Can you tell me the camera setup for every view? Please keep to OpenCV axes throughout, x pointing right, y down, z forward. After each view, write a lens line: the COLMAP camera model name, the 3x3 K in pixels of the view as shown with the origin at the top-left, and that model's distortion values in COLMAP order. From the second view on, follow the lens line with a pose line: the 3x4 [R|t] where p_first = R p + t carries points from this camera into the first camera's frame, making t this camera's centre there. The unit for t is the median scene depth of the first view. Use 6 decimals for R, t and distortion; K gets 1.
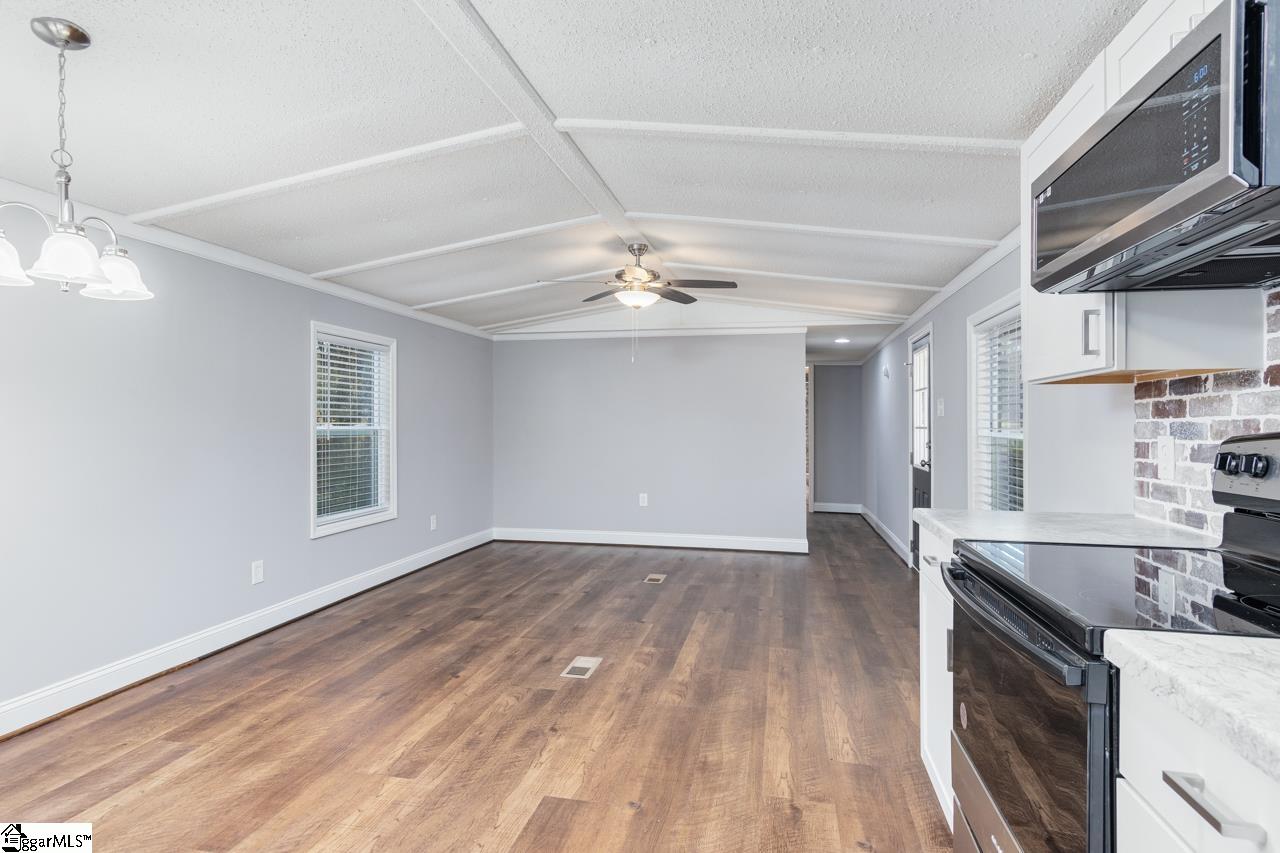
lens RADIAL K [[712.7, 0, 641.2], [0, 712.7, 422.3], [0, 0, 1]] dist [0.004571, 0.003429]
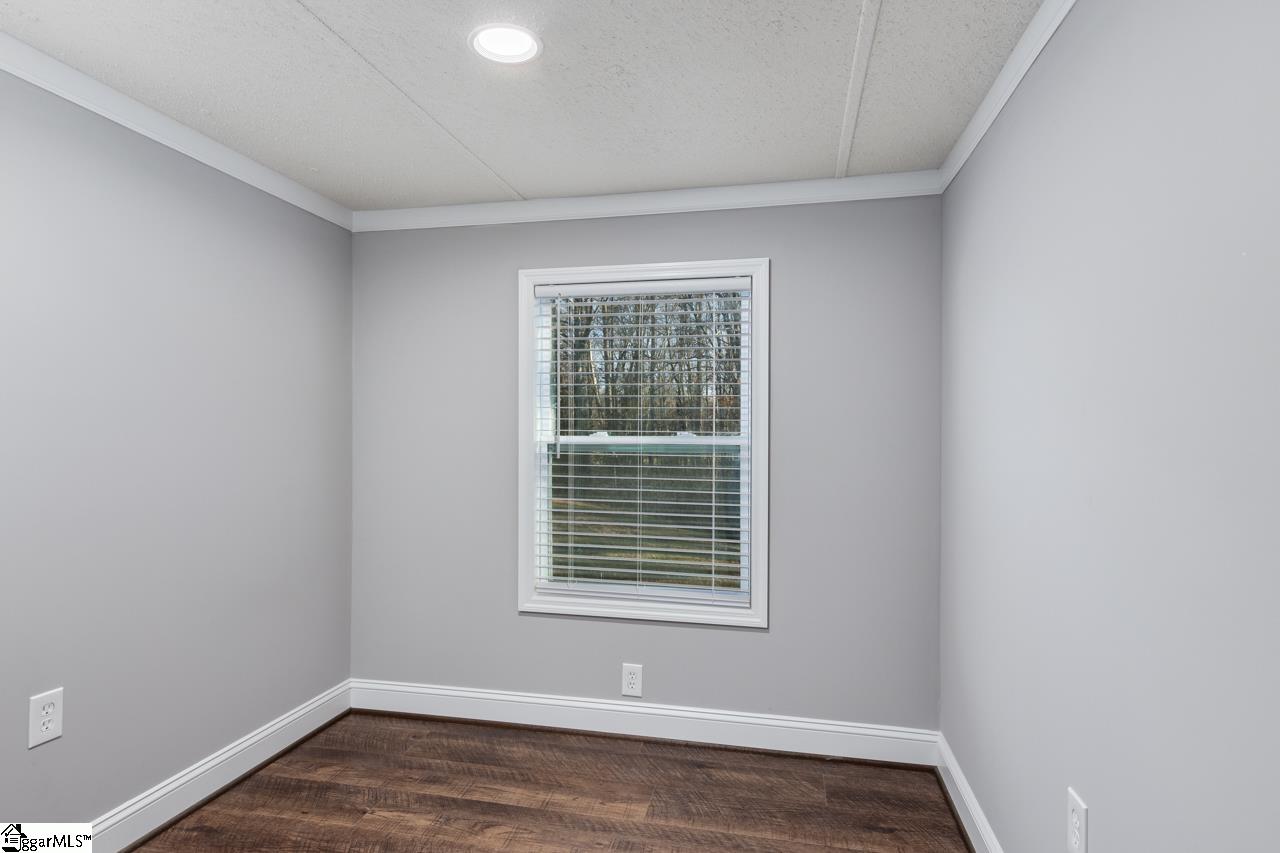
lens RADIAL K [[712.7, 0, 625.0], [0, 712.7, 430.7], [0, 0, 1]] dist [0.004571, 0.003429]
pose [[-0.033445, -0.011915, -0.999370, 0.179912], [-0.000295, 0.999929, -0.011912, 0.008353], [0.999441, -0.000103, -0.033446, 1.135635]]
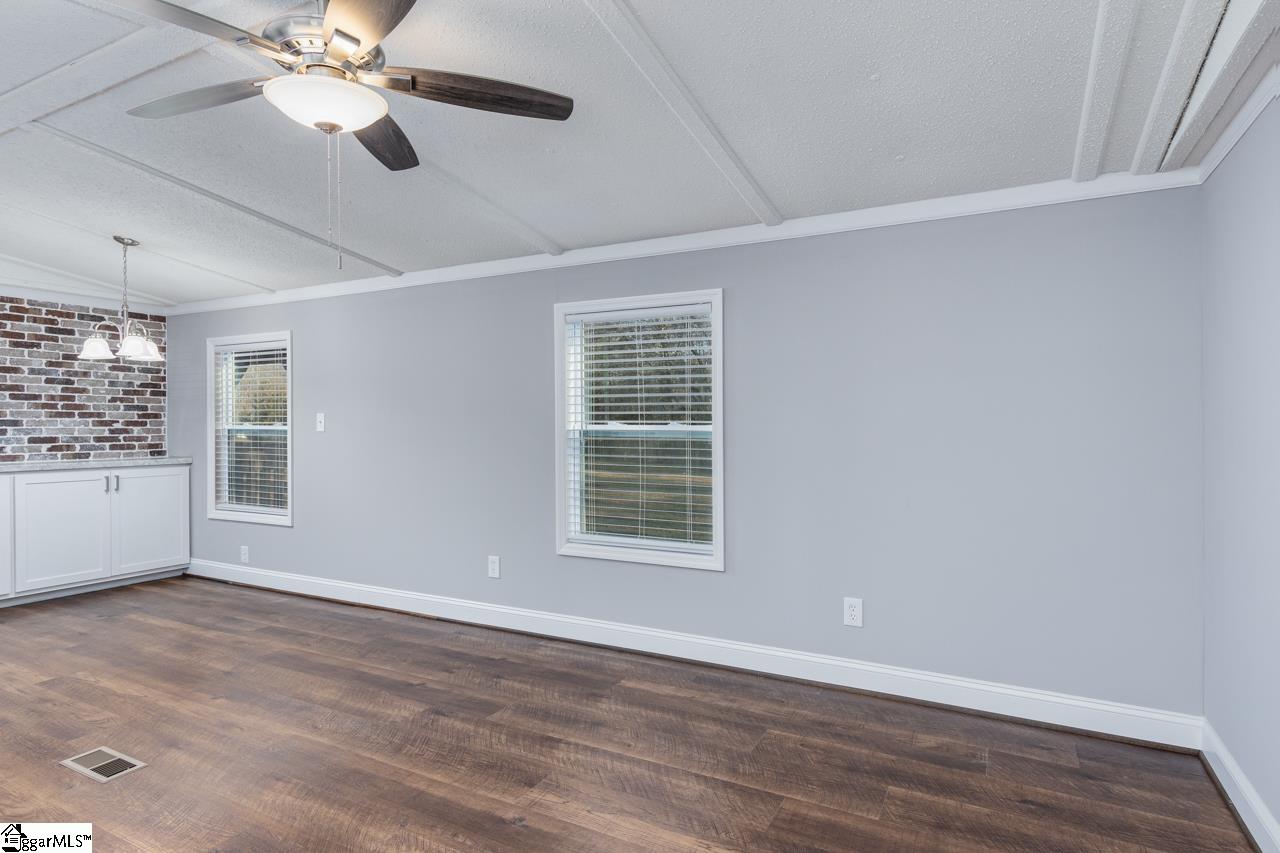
lens RADIAL K [[712.7, 0, 628.7], [0, 712.7, 426.2], [0, 0, 1]] dist [0.004571, 0.003429]
pose [[-0.303395, 0.003318, -0.952859, 0.350261], [0.003716, 0.999990, 0.002299, 0.004866], [0.952858, -0.002843, -0.303405, 1.371087]]
